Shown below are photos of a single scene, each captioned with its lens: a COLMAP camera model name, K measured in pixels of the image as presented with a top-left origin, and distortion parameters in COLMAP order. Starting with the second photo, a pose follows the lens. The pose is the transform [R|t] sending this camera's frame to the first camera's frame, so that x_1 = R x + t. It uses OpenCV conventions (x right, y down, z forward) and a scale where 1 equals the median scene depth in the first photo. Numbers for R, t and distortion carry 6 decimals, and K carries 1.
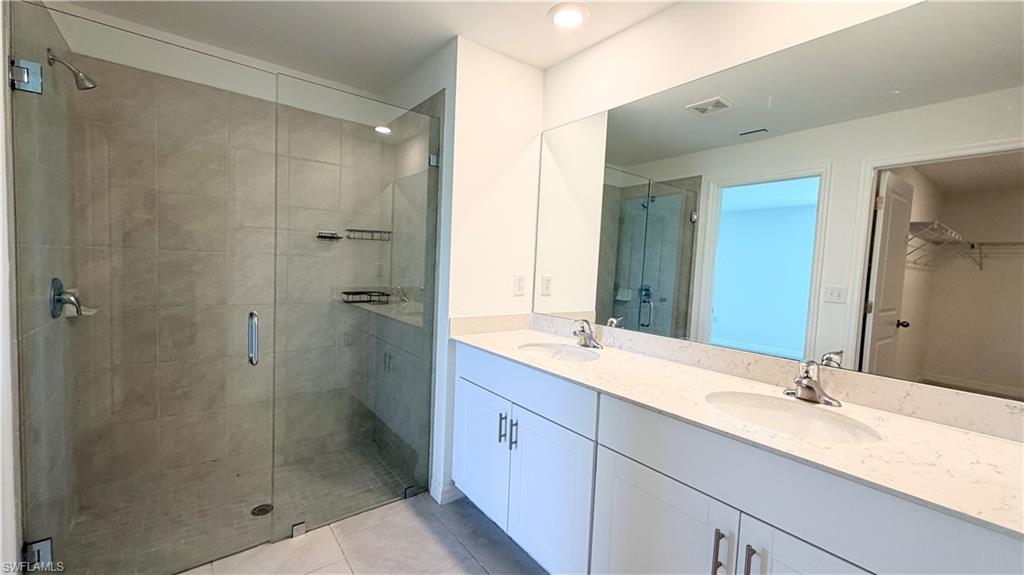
lens RADIAL K [[409.7, 0, 512.0], [0, 409.7, 287.5], [0, 0, 1]] dist [0.004366, 0.000274]
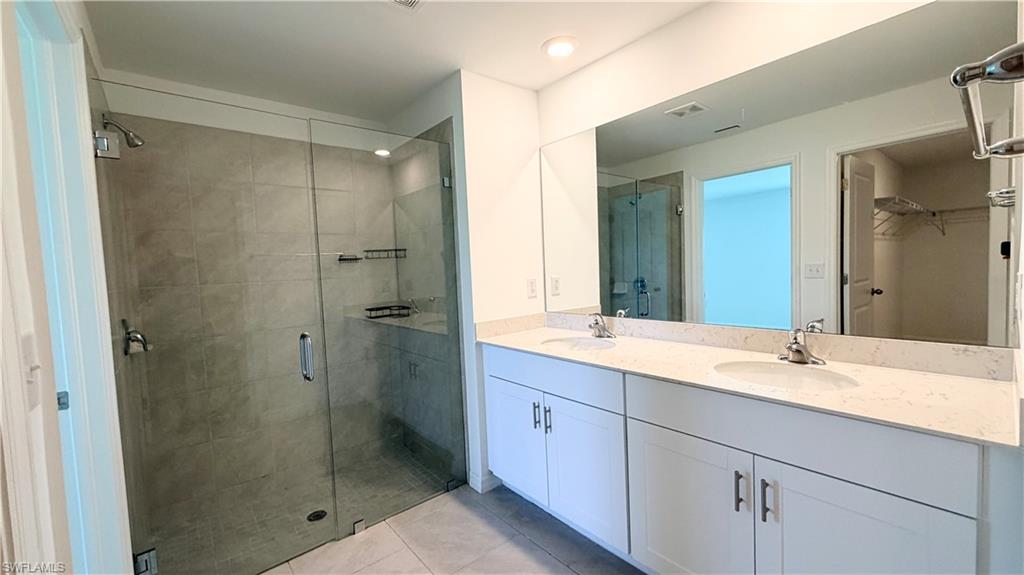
lens RADIAL K [[409.7, 0, 512.0], [0, 409.7, 287.5], [0, 0, 1]] dist [0.004366, 0.000274]
pose [[0.995525, -0.089694, 0.029763, -0.066447], [0.089880, 0.995940, -0.004962, -0.005819], [-0.029197, 0.007615, 0.999545, -0.090967]]
